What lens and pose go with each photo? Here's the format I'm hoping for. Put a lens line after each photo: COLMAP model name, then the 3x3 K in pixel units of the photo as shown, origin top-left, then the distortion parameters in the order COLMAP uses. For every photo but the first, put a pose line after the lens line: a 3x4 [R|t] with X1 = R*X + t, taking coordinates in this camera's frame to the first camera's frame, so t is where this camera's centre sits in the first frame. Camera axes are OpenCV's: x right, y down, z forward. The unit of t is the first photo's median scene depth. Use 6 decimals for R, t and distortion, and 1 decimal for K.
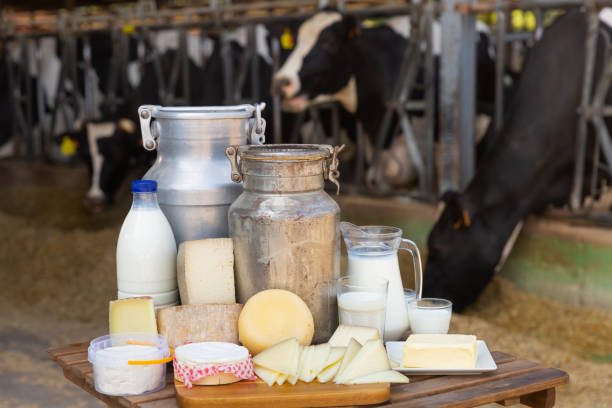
lens RADIAL K [[1127.9, 0, 306.0], [0, 1127.9, 204.0], [0, 0, 1]] dist [0.009710, -0.064515]
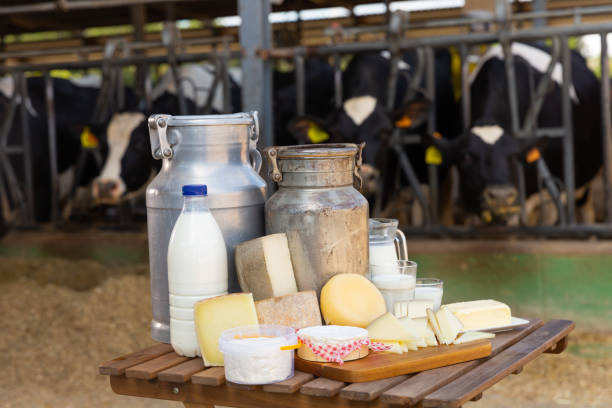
lens RADIAL K [[1127.9, 0, 306.0], [0, 1127.9, 204.0], [0, 0, 1]] dist [0.009710, -0.064515]
pose [[0.877021, -0.057240, 0.477029, -0.556489], [0.082986, 0.996002, -0.033057, 0.039773], [-0.473230, 0.068578, 0.878265, 0.062365]]
